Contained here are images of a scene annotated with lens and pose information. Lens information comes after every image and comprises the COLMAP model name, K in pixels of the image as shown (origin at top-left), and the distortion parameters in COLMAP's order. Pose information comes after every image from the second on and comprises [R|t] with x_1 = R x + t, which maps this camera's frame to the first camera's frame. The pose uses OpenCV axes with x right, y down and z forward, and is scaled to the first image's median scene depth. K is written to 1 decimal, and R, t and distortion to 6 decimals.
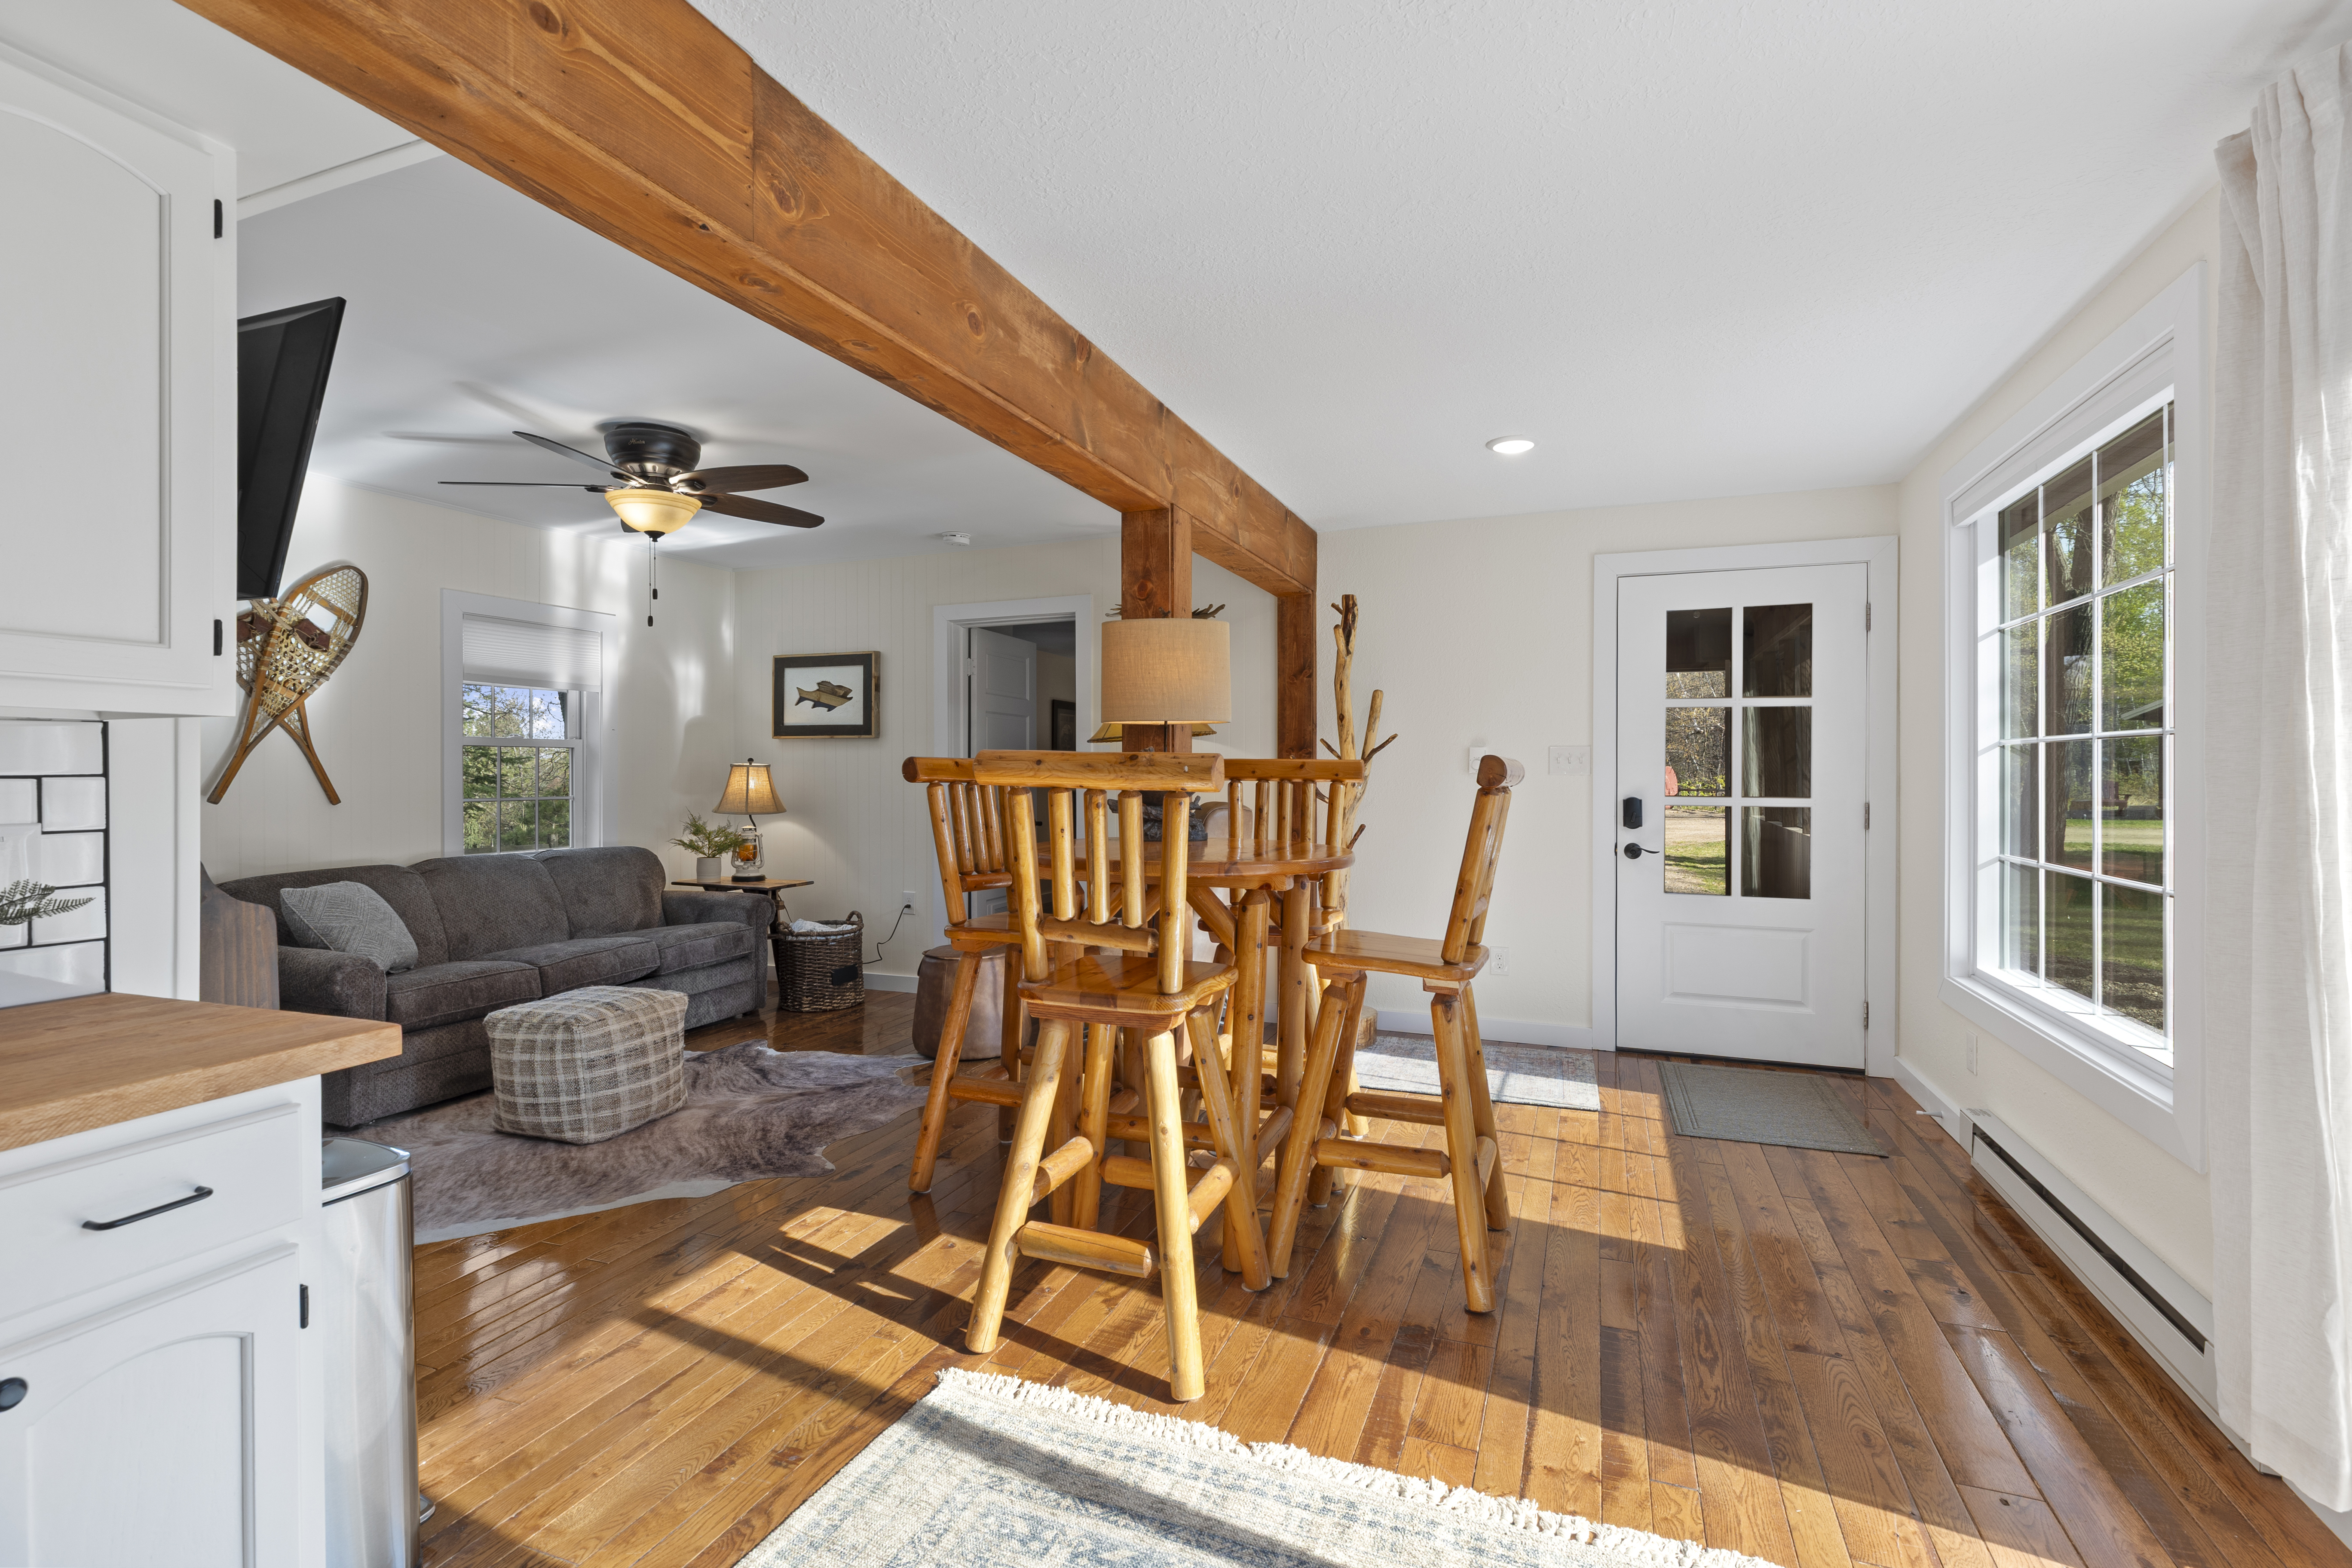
lens RADIAL K [[1059.8, 0, 1176.0], [0, 1059.8, 784.0], [0, 0, 1]] dist [0.001424, 0.000215]
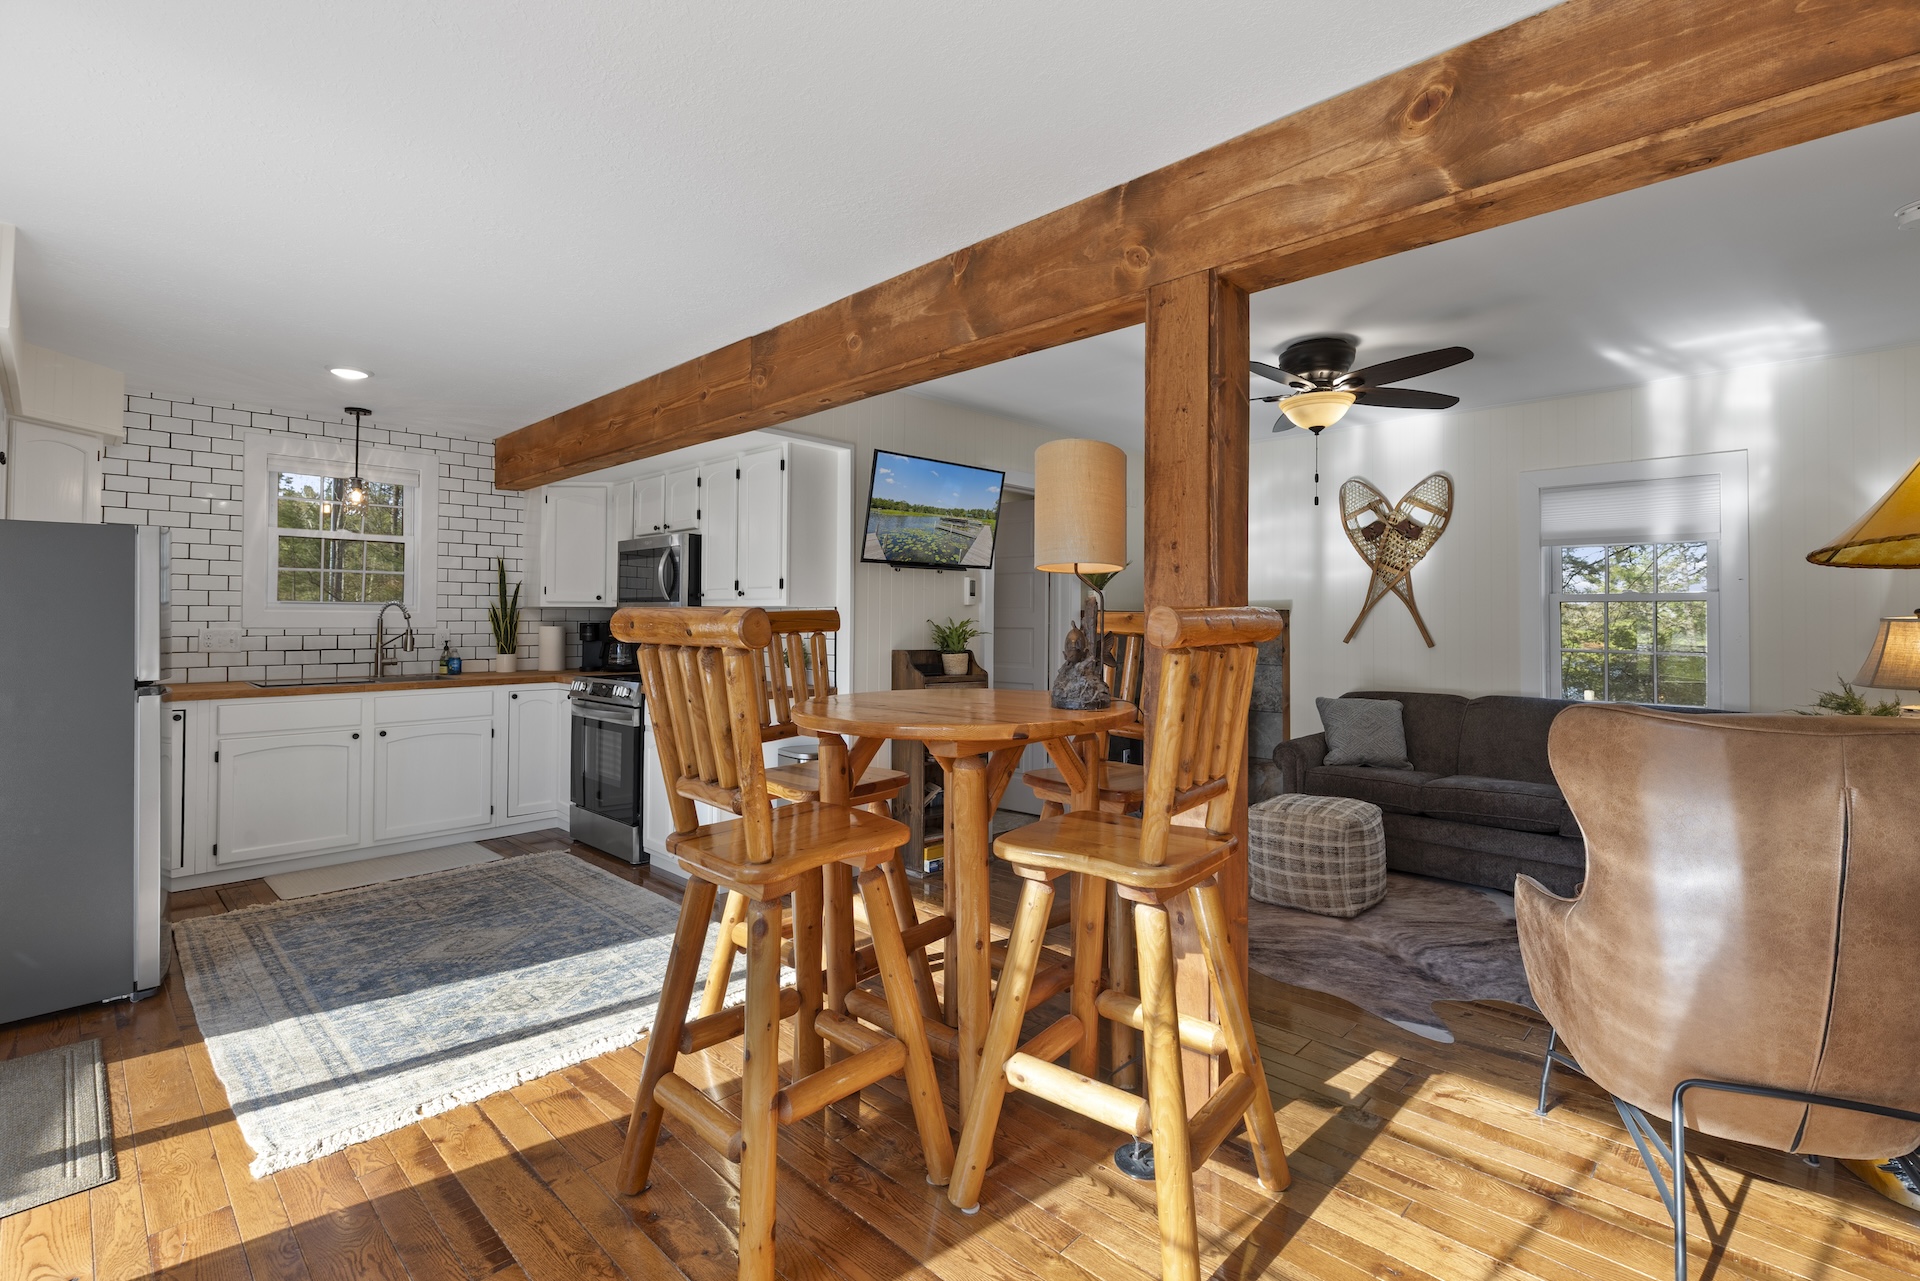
lens RADIAL K [[877.1, 0, 965.3], [0, 877.1, 614.1], [0, 0, 1]] dist [0.000714, -0.000438]
pose [[-0.380325, -0.007232, -0.924825, 0.505274], [-0.015827, 0.999874, -0.001310, -0.013533], [0.924718, 0.014139, -0.380391, 0.873412]]
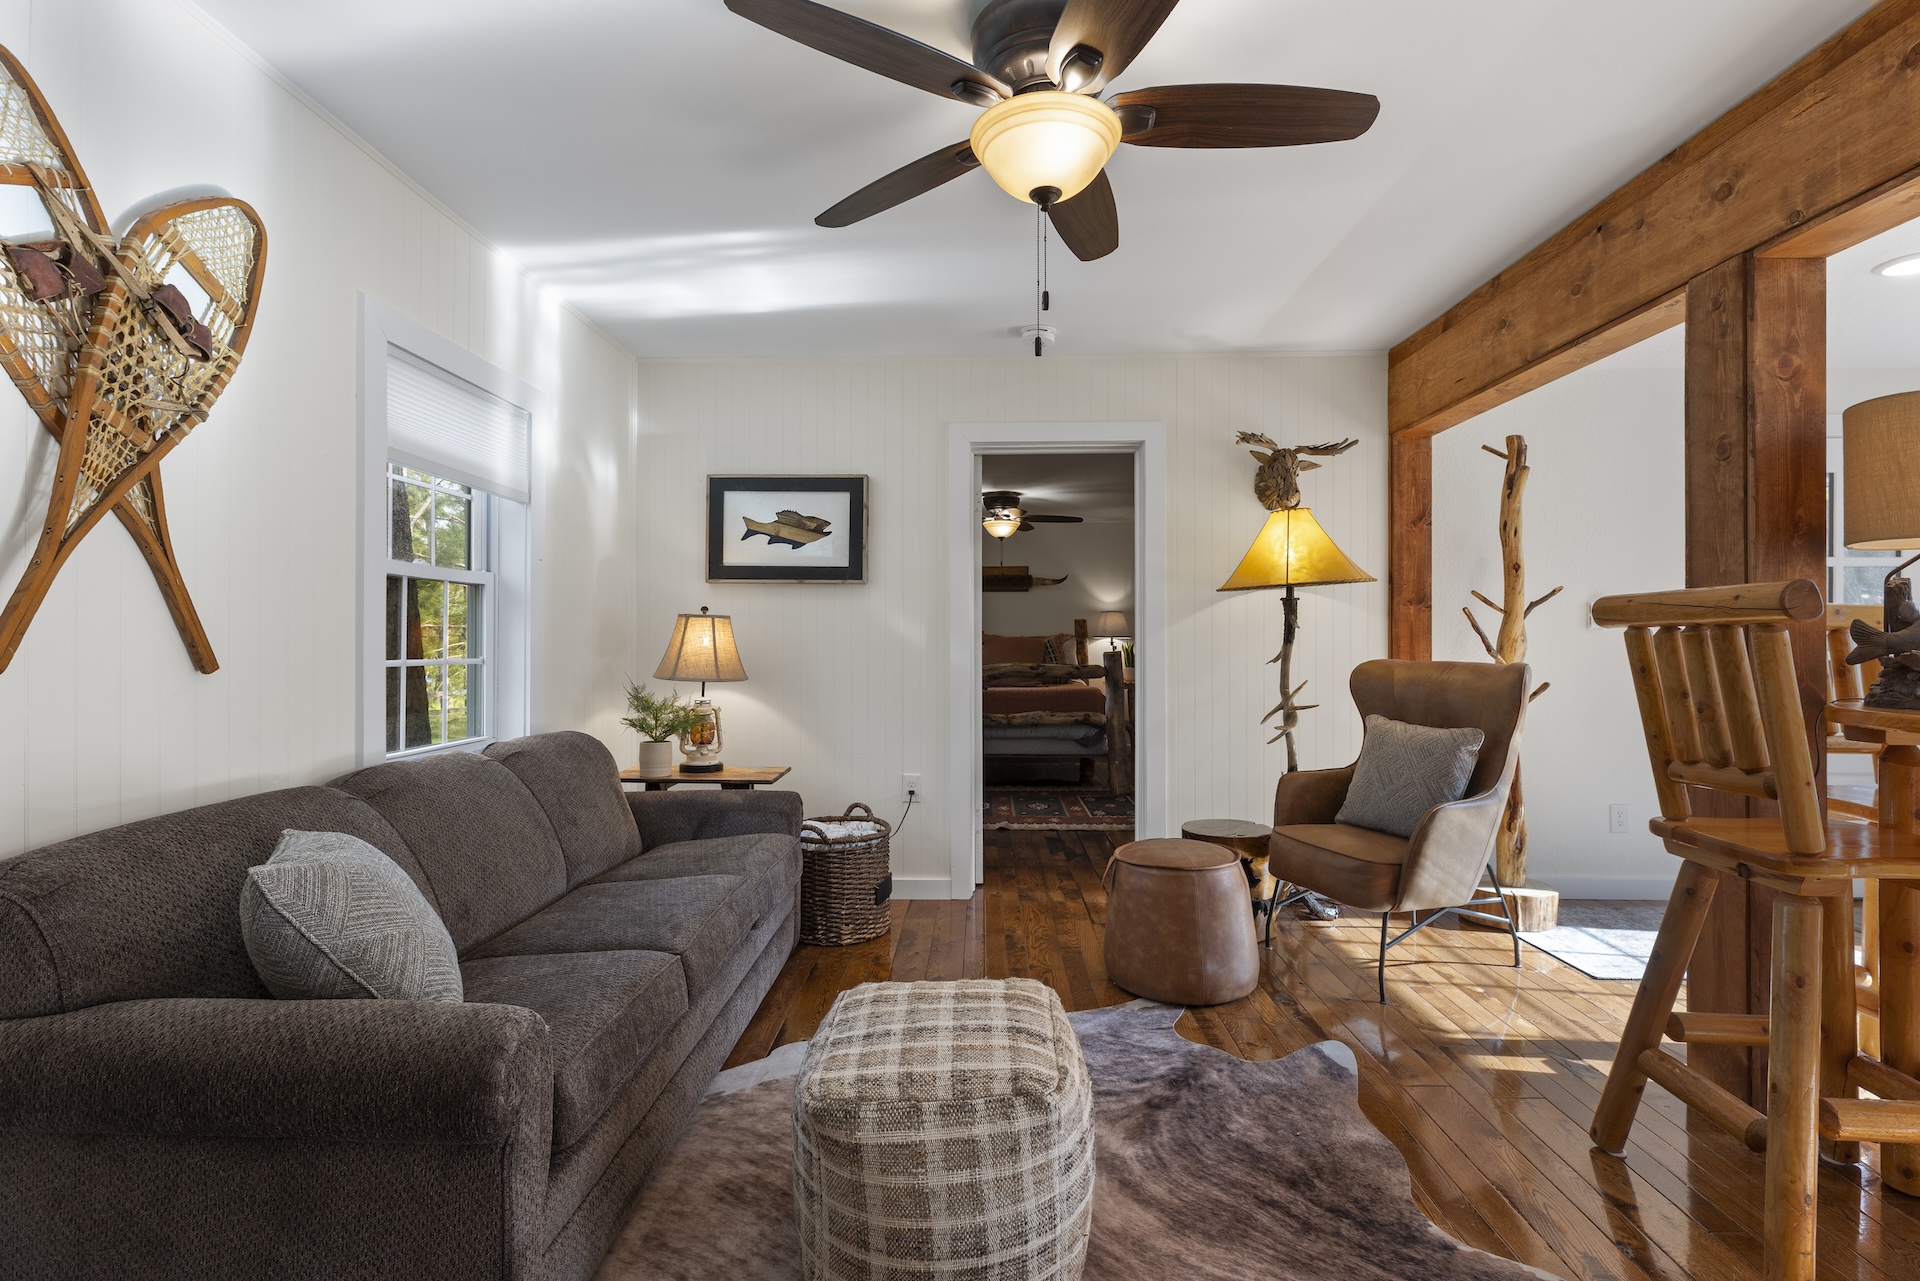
lens RADIAL K [[865.1, 0, 960.0], [0, 865.1, 640.5], [0, 0, 1]] dist [0.001424, 0.000215]
pose [[0.938296, 0.002271, 0.345827, -0.605862], [0.002115, 0.999922, -0.012305, 0.010324], [-0.345828, 0.012277, 0.938218, 0.498116]]
